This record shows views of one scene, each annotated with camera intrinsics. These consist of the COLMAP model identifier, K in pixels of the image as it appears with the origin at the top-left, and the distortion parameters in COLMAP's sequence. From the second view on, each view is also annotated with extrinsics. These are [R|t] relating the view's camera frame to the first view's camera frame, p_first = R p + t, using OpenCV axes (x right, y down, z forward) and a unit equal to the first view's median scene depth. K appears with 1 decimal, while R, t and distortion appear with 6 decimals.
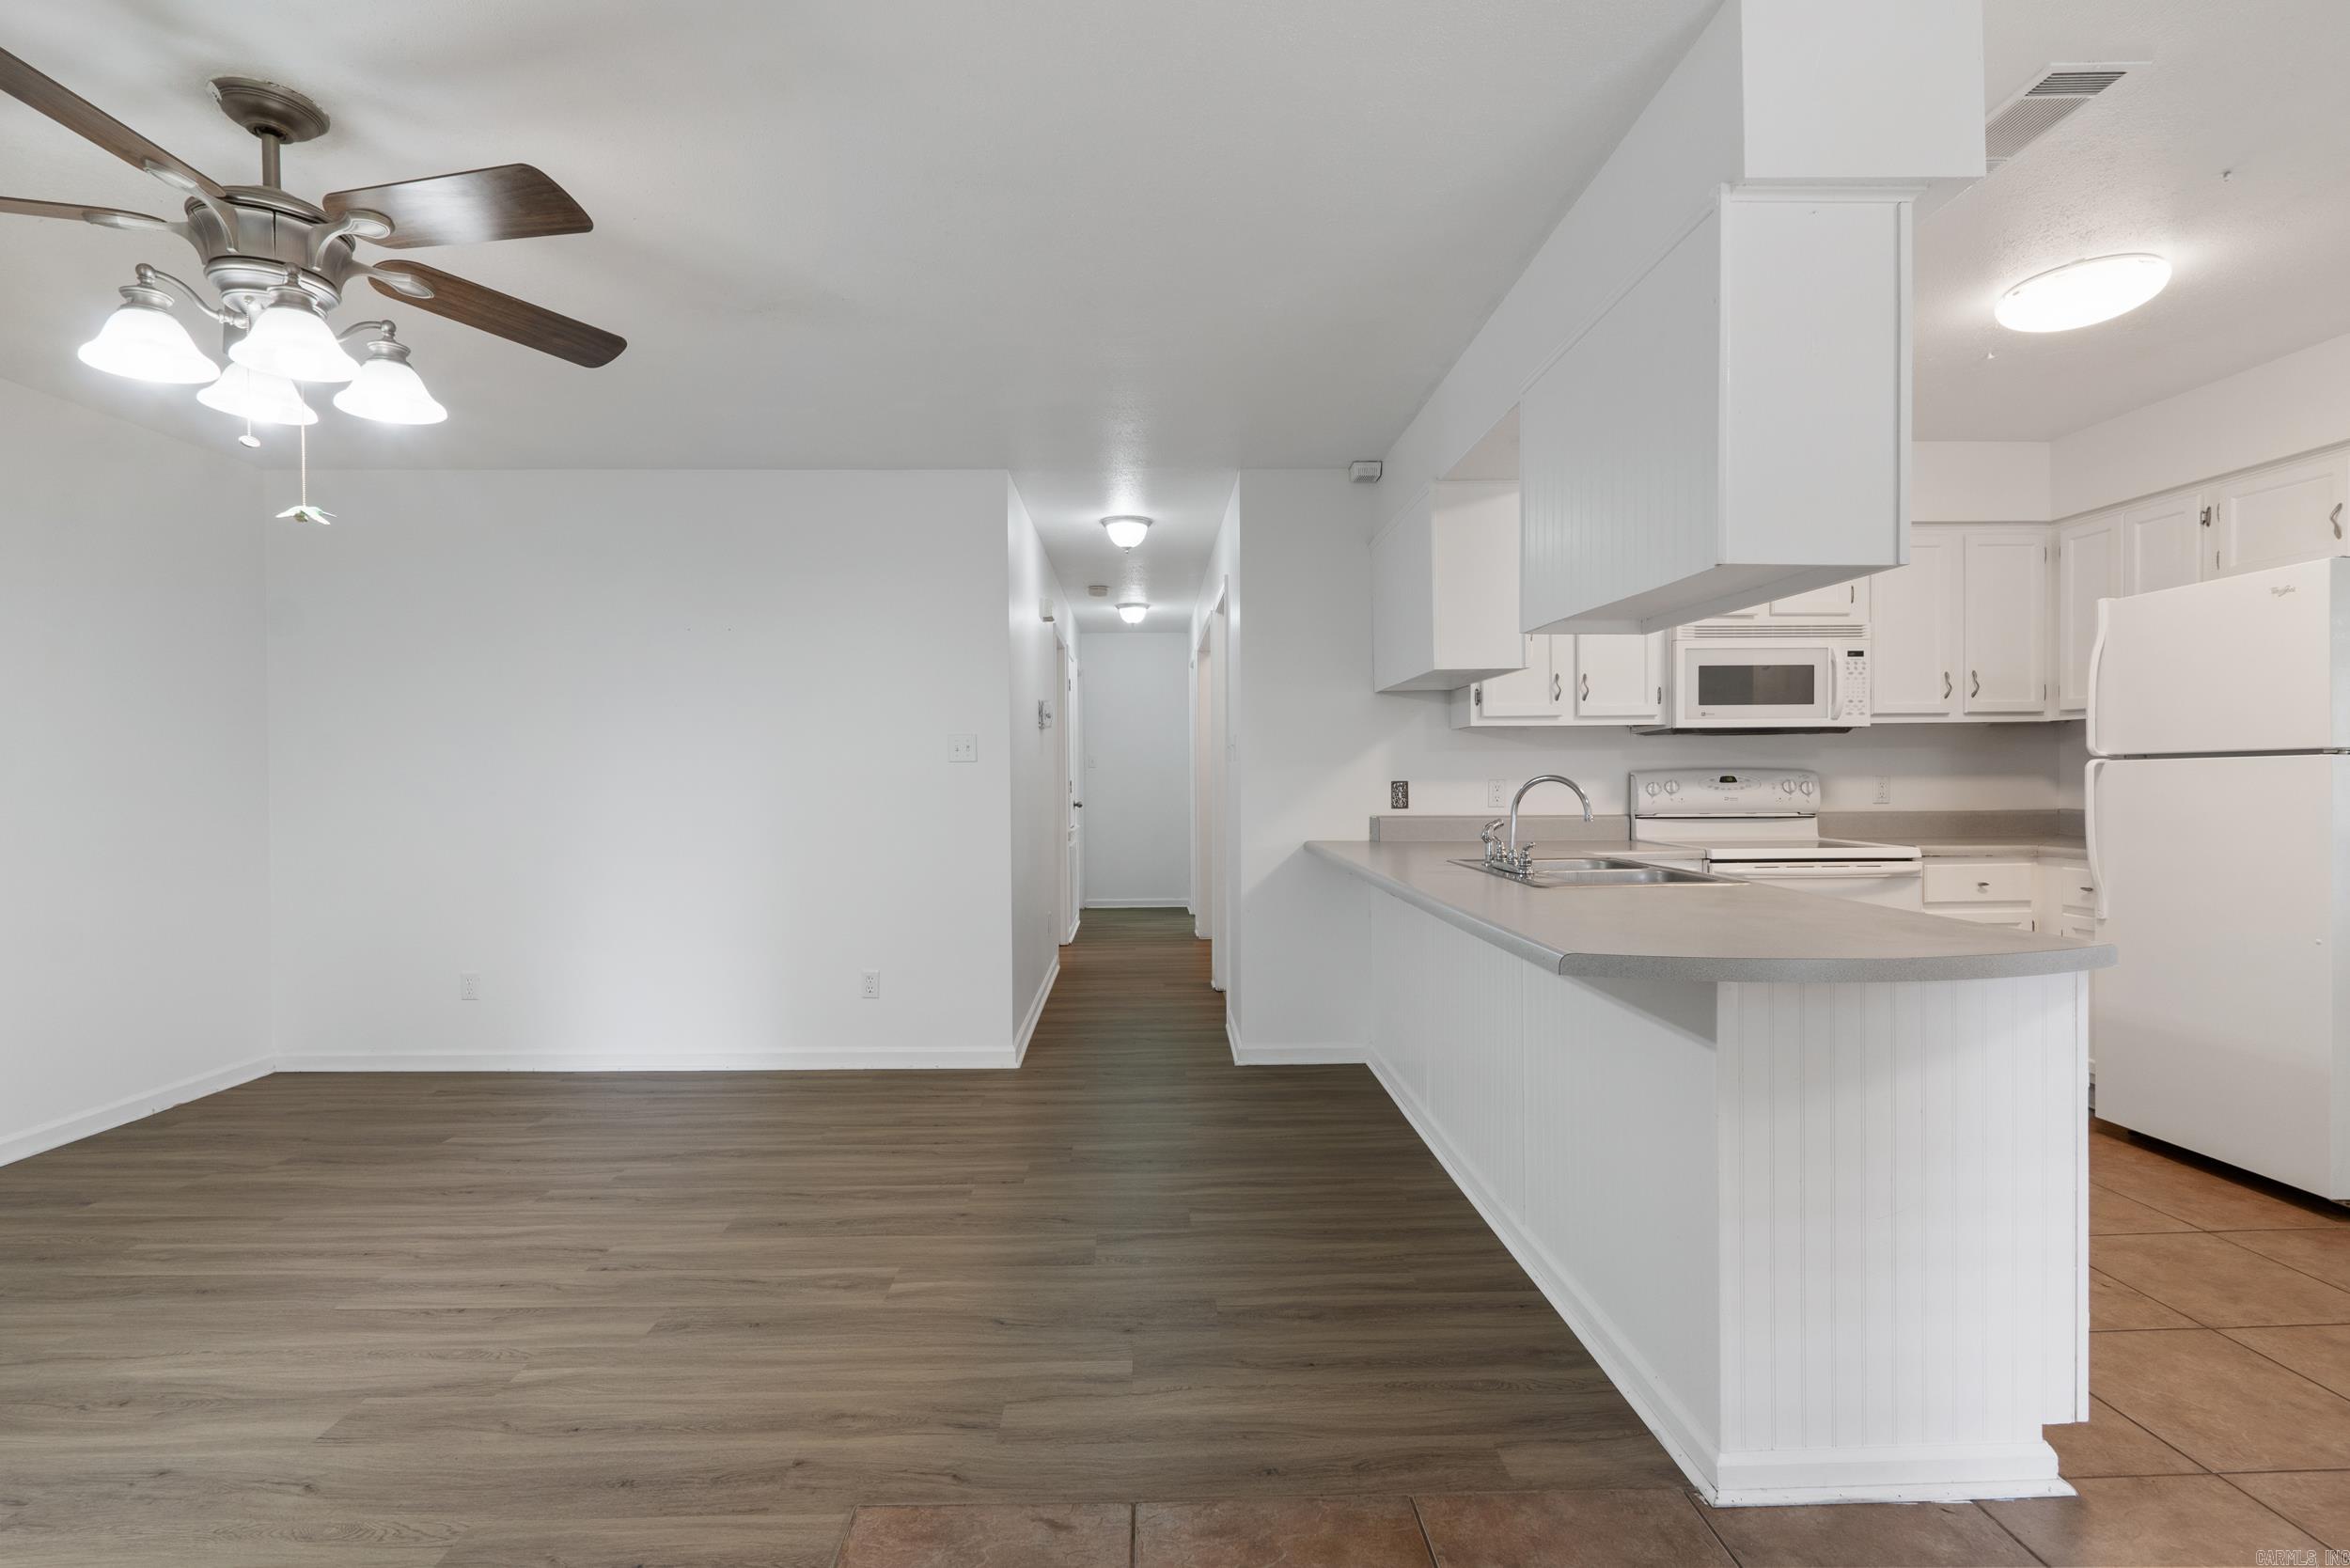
lens RADIAL K [[1084.5, 0, 1166.7], [0, 1084.5, 785.8], [0, 0, 1]] dist [-0.001863, -0.000459]
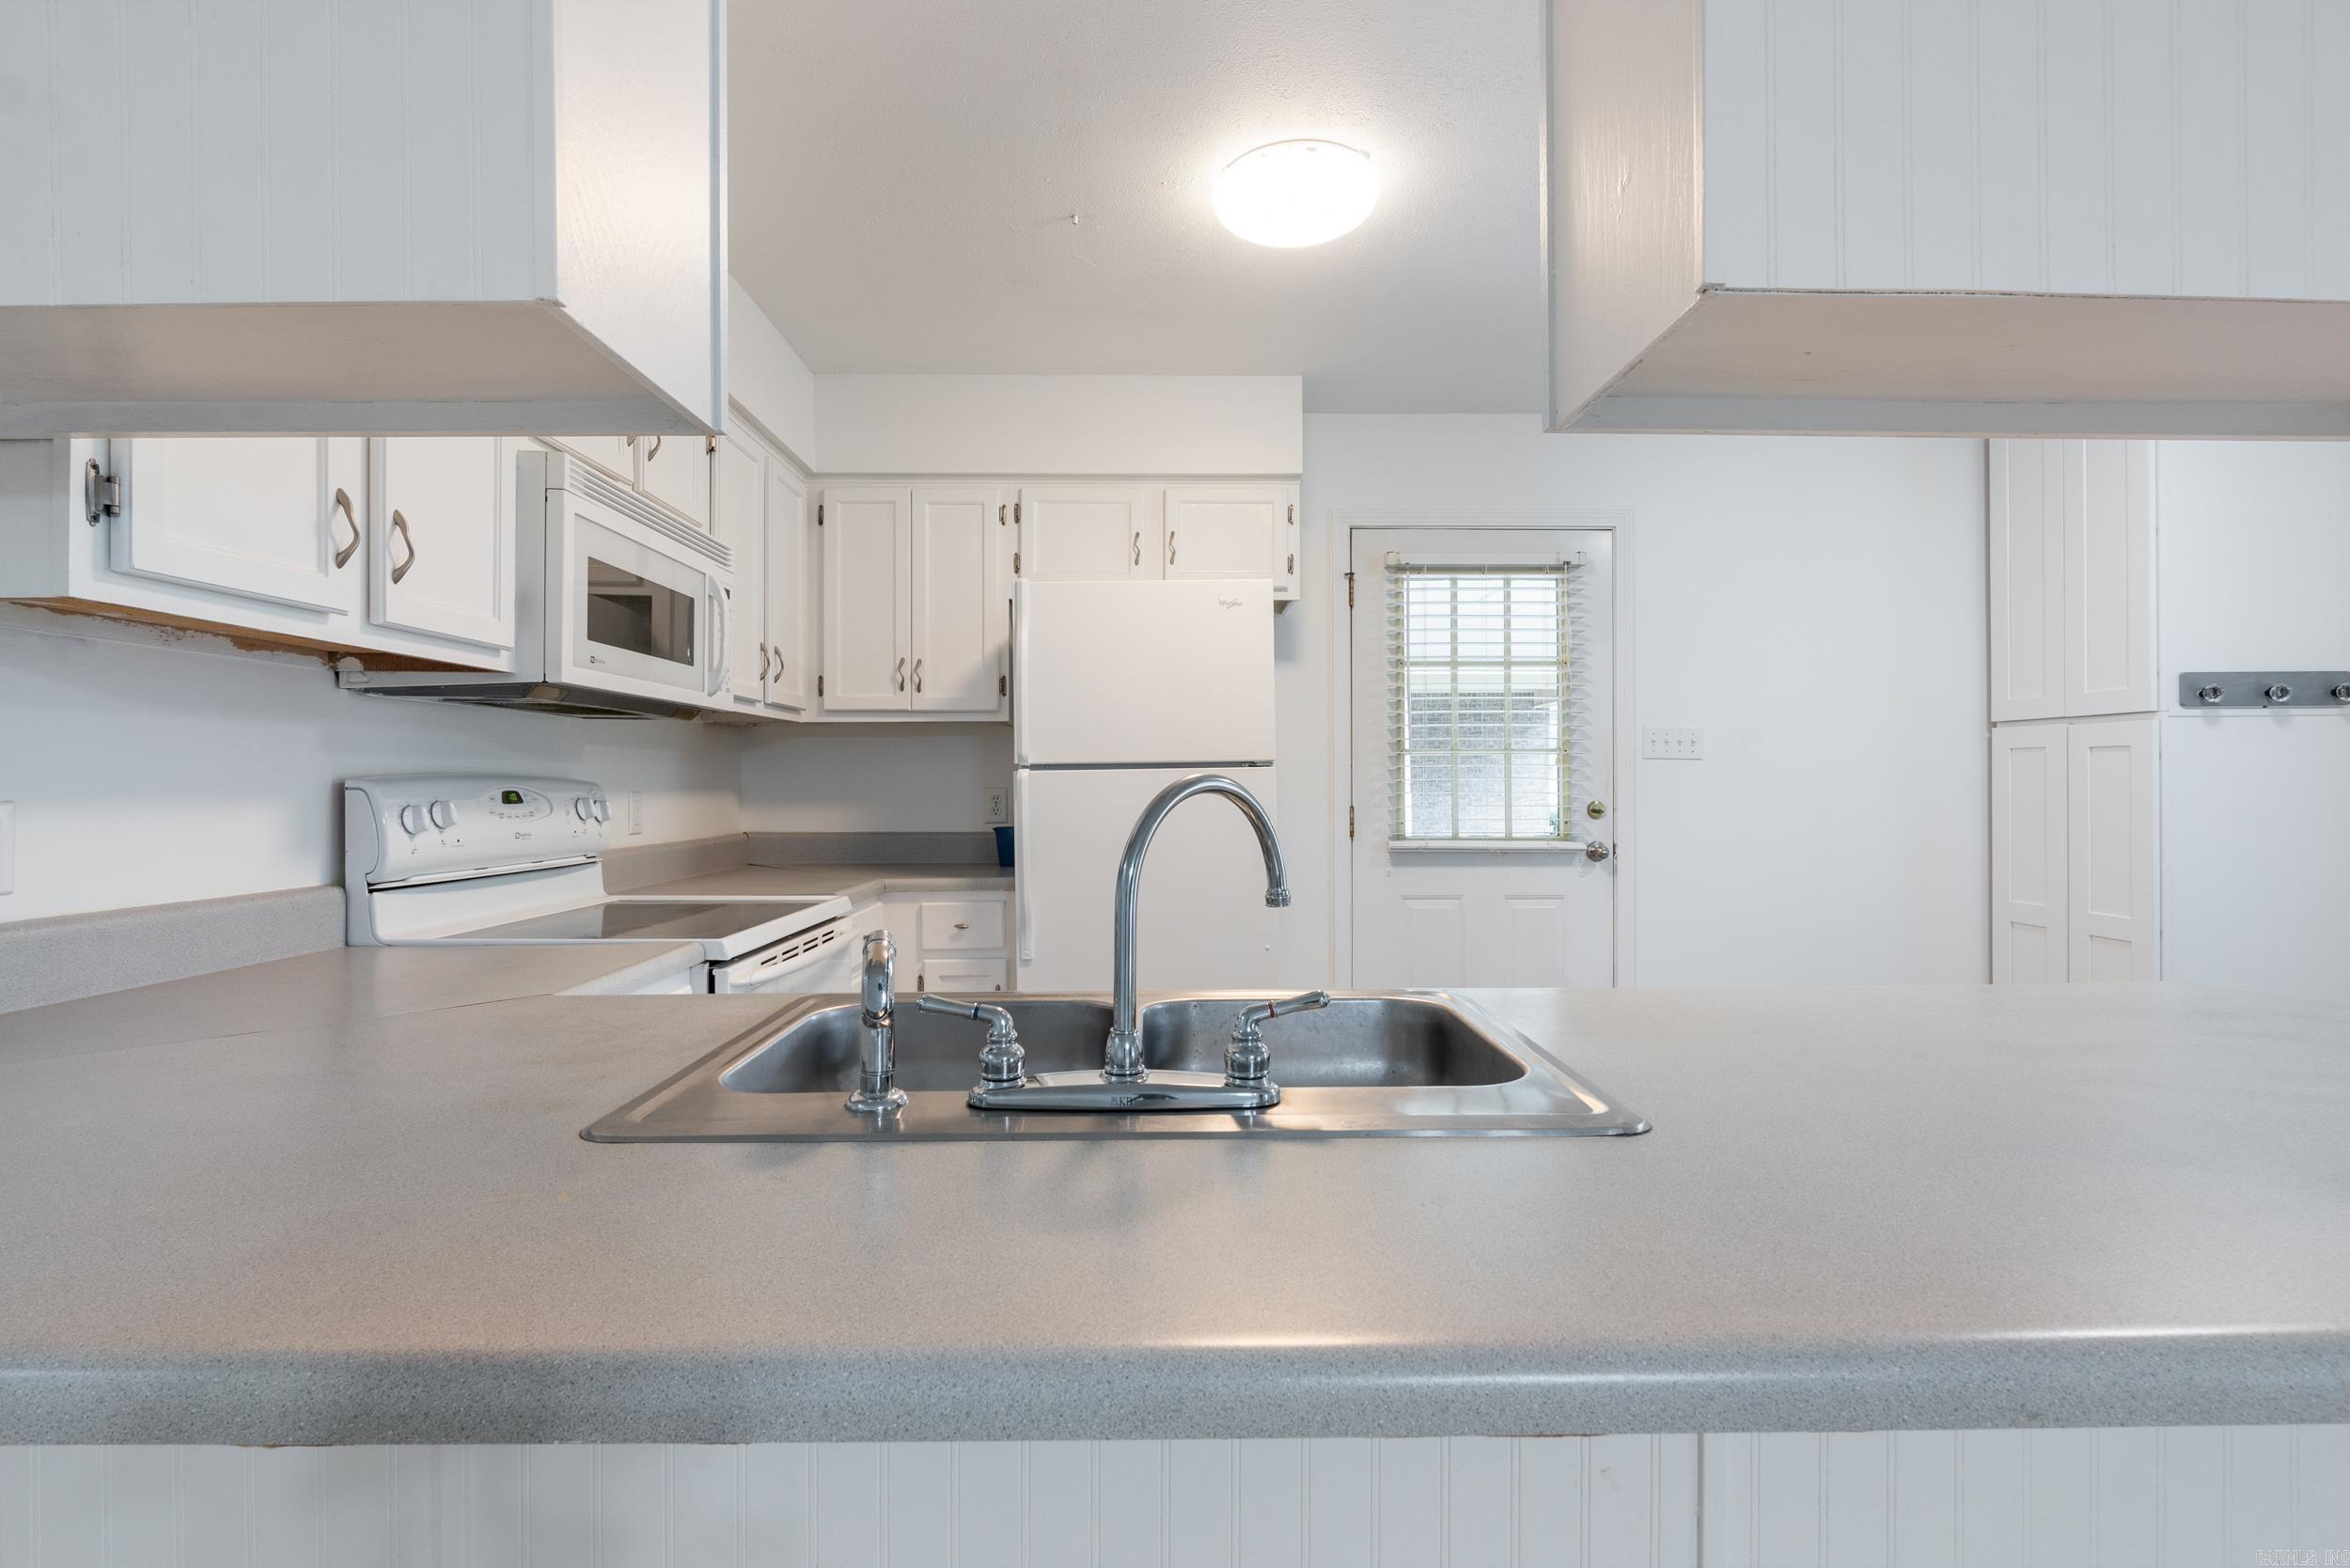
lens RADIAL K [[1080.6, 0, 1169.7], [0, 1080.6, 777.3], [0, 0, 1]] dist [-0.005073, -0.000617]
pose [[0.003473, 0.014531, 0.999888, 0.030410], [0.015264, 0.999777, -0.014582, -0.004573], [-0.999877, 0.015313, 0.003251, 1.015416]]
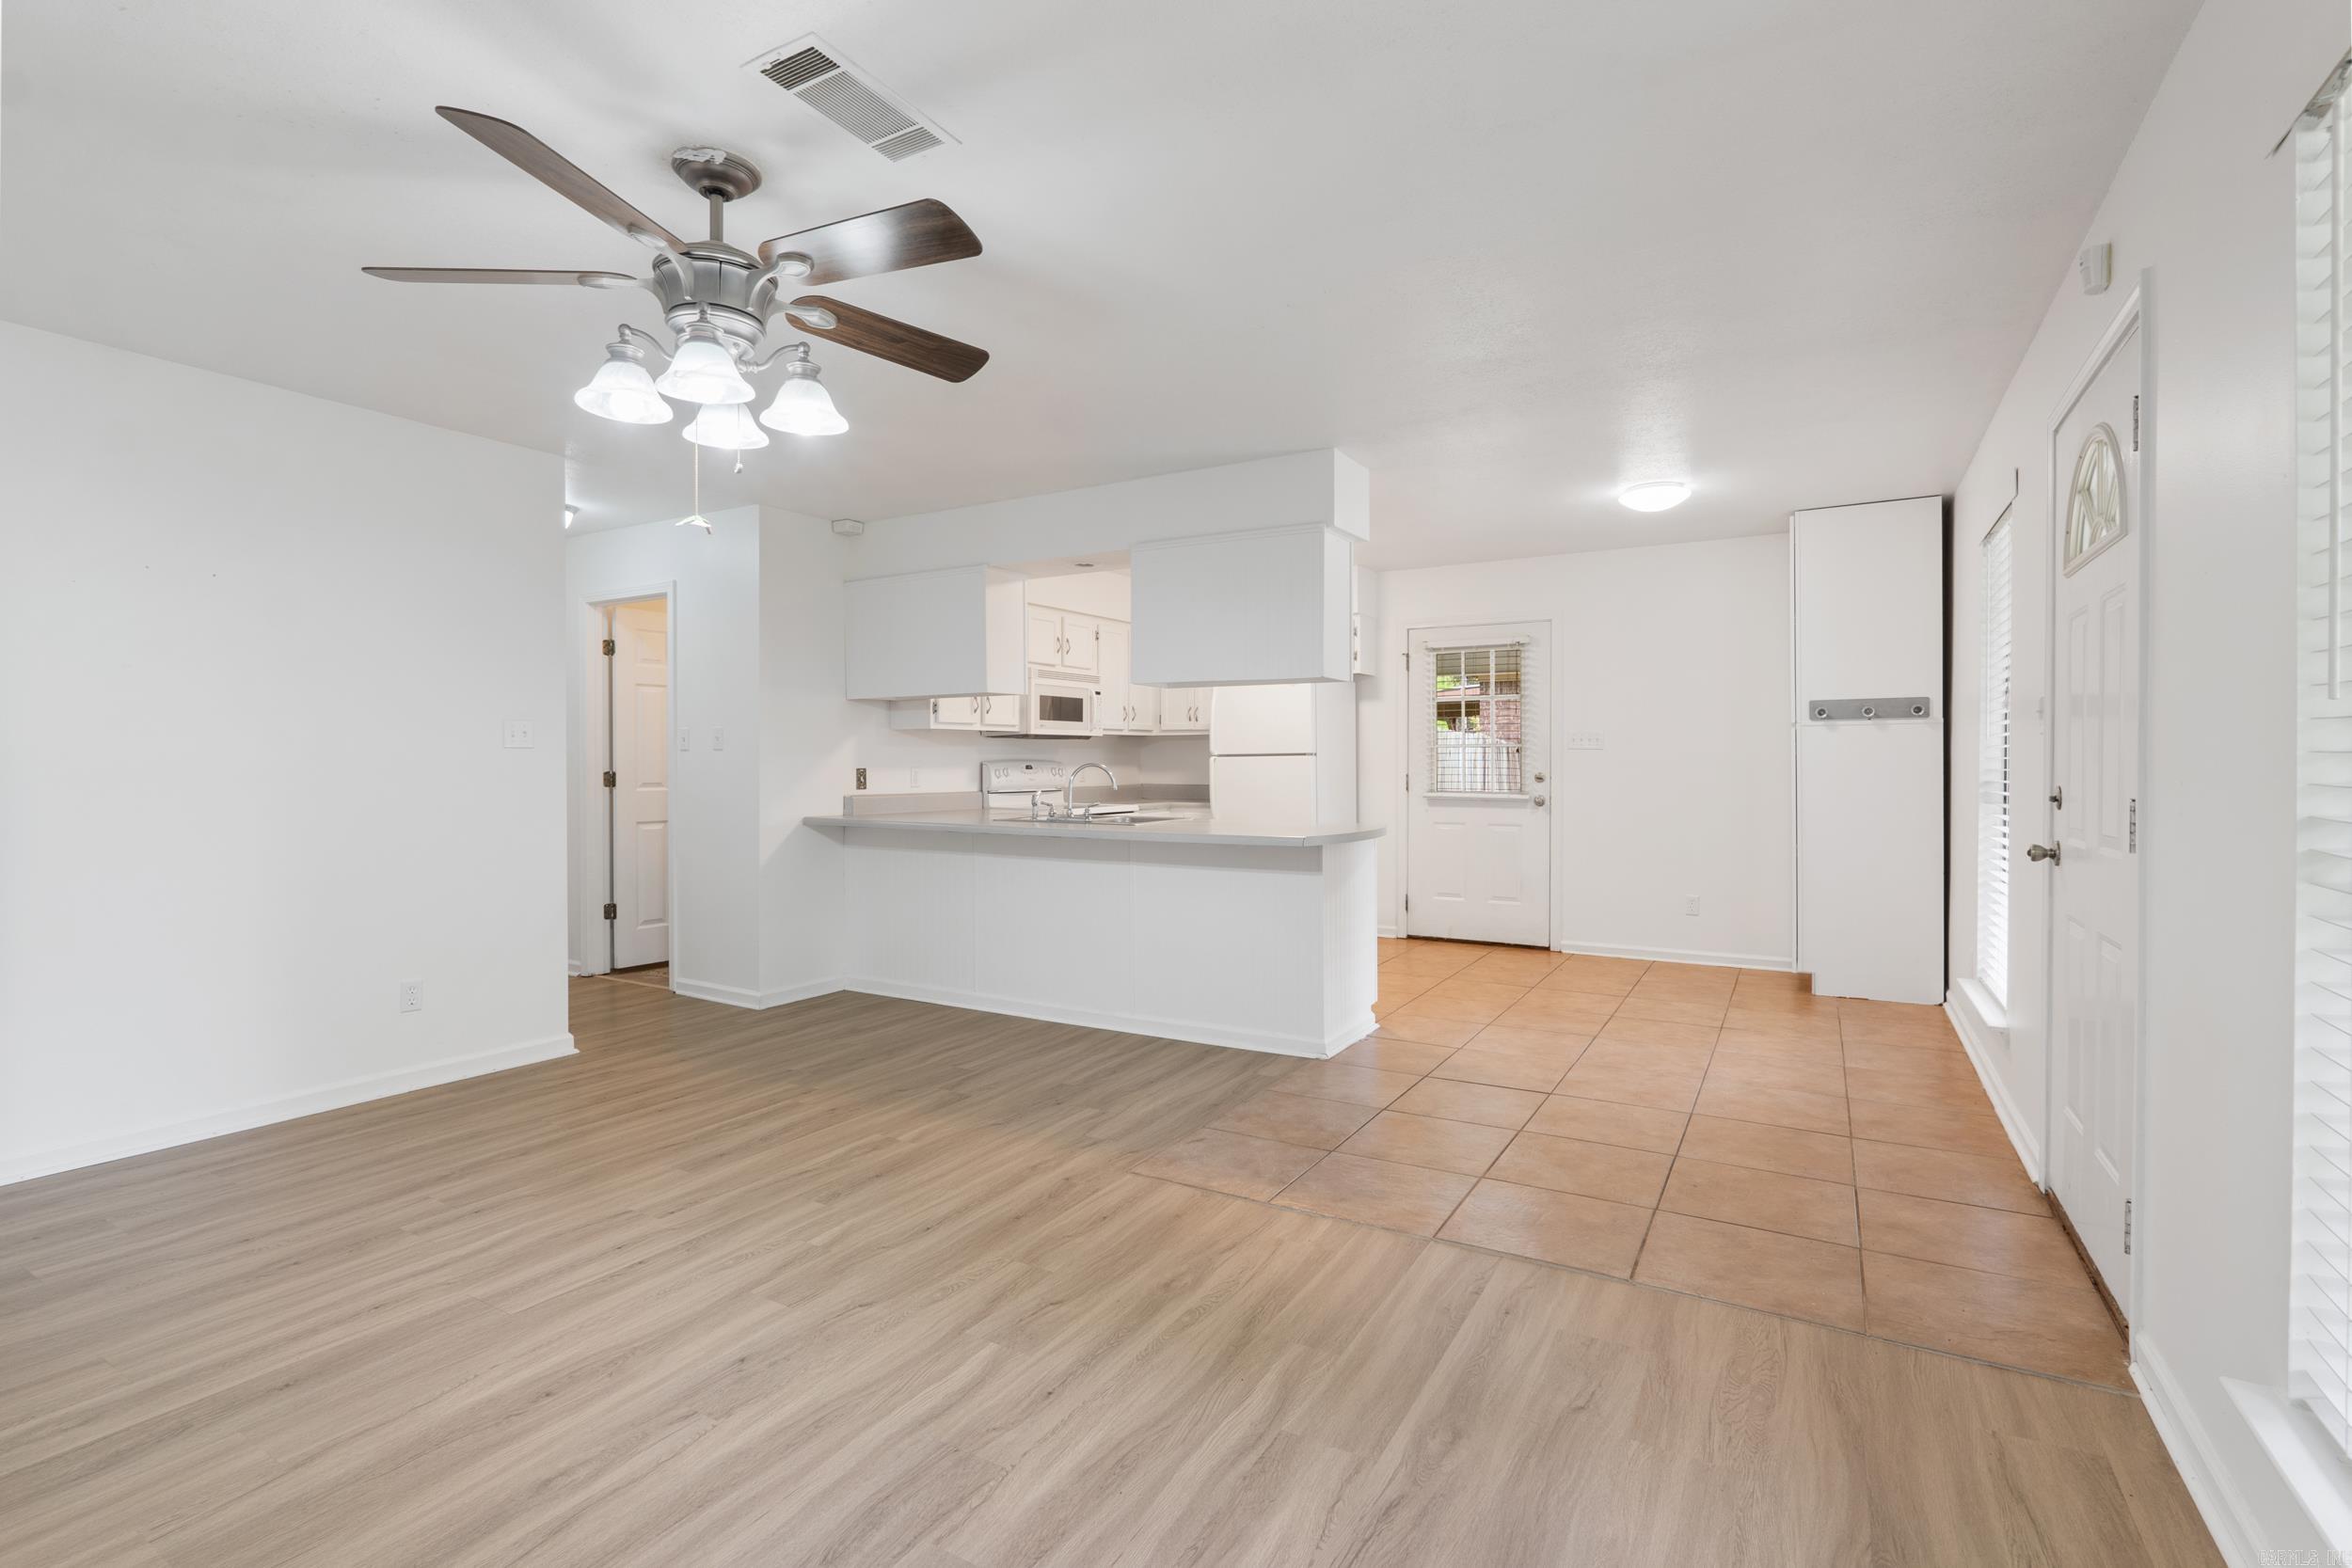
lens RADIAL K [[1088.2, 0, 1164.4], [0, 1088.2, 764.4], [0, 0, 1]] dist [-0.000129, 0.000337]
pose [[0.531955, 0.003551, 0.846765, -1.037331], [0.008477, 0.999919, -0.009519, 0.009744], [-0.846730, 0.012242, 0.531882, -0.003952]]
